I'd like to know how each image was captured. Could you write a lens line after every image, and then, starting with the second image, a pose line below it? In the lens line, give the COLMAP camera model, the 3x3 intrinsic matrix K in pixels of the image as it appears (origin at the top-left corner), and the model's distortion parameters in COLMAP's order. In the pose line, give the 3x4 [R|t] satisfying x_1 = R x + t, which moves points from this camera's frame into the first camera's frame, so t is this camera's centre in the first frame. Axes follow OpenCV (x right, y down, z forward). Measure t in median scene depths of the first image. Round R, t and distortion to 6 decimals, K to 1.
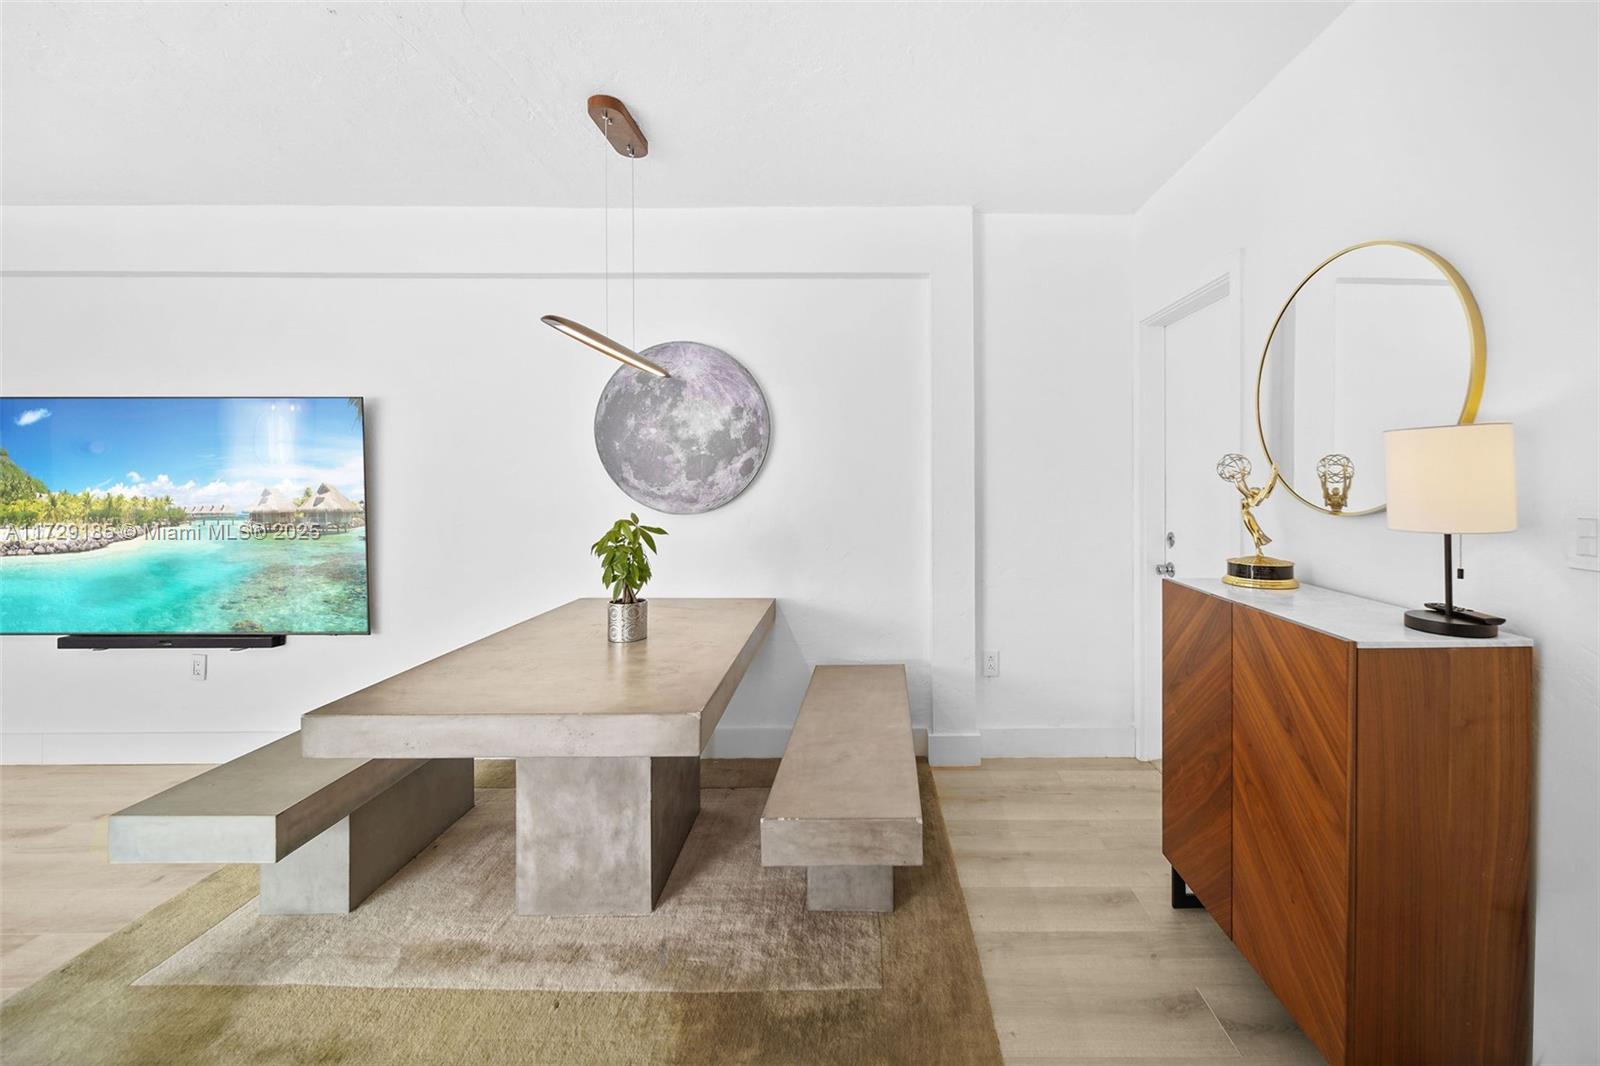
lens RADIAL K [[621.1, 0, 800.0], [0, 621.1, 482.3], [0, 0, 1]] dist [-0.001472, -0.000307]
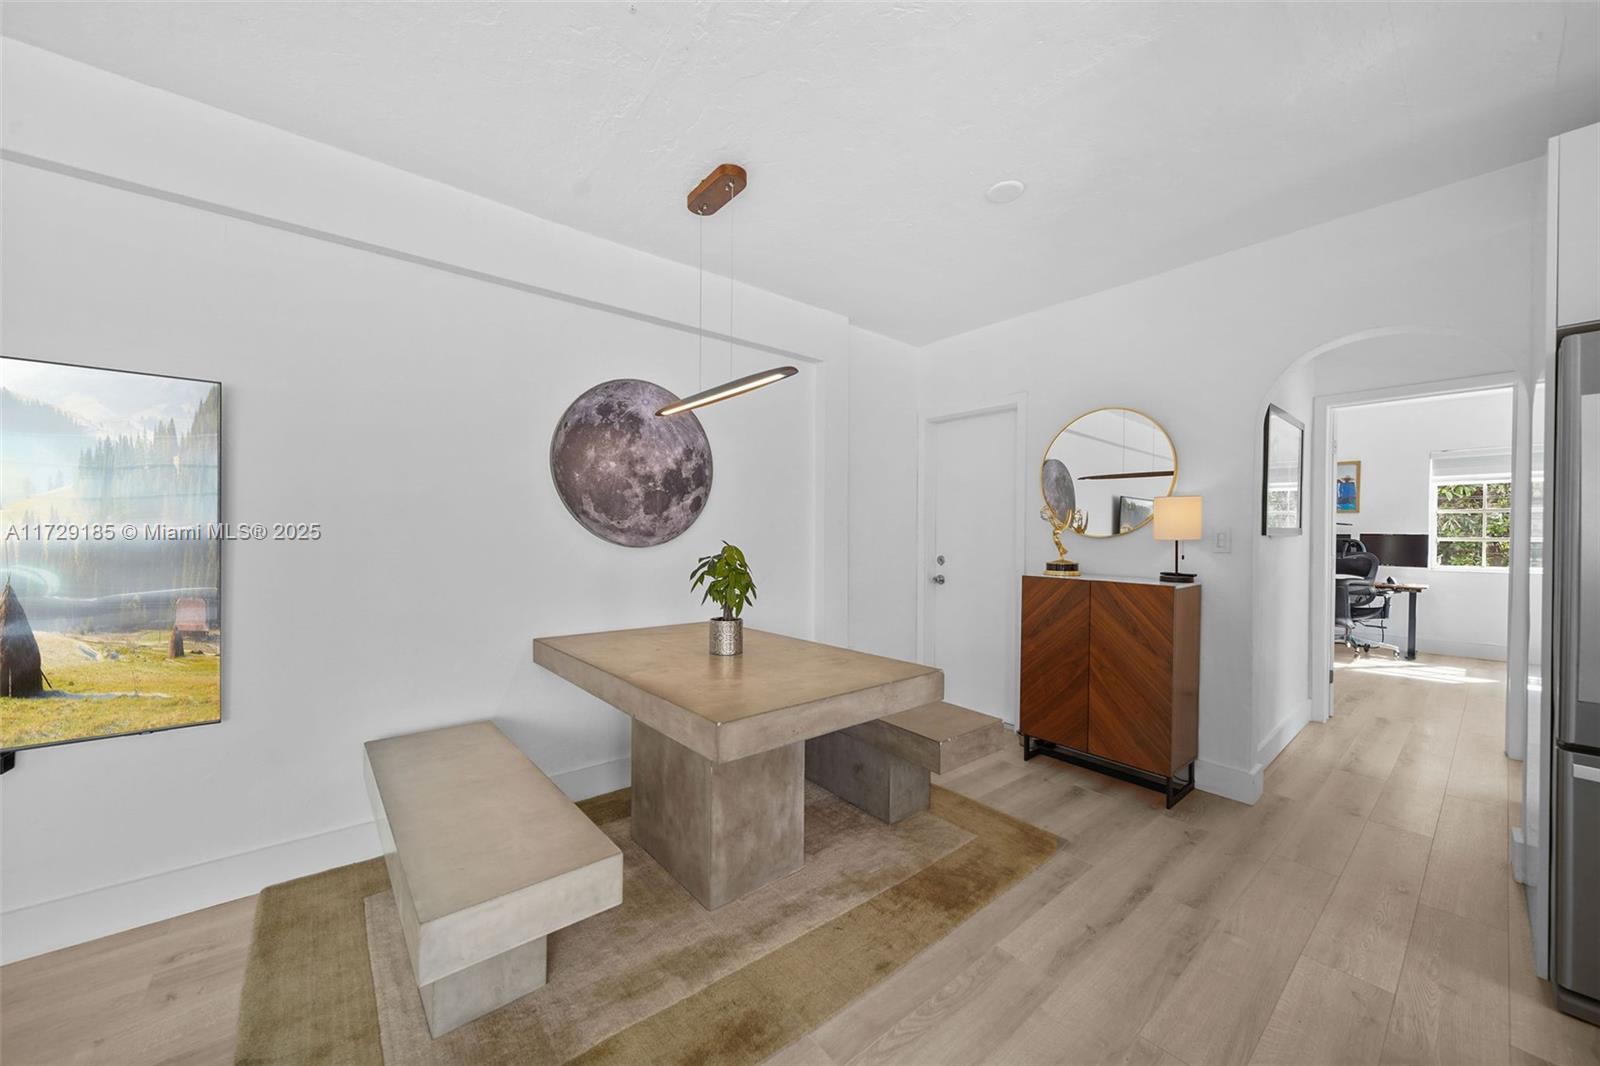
lens RADIAL K [[588.7, 0, 800.0], [0, 588.7, 533.0], [0, 0, 1]] dist [-0.001509, -0.000125]
pose [[0.771821, 0.006593, 0.635806, -0.608390], [-0.007824, 0.999969, -0.000871, 0.026542], [-0.635792, -0.004302, 0.771848, 0.072597]]
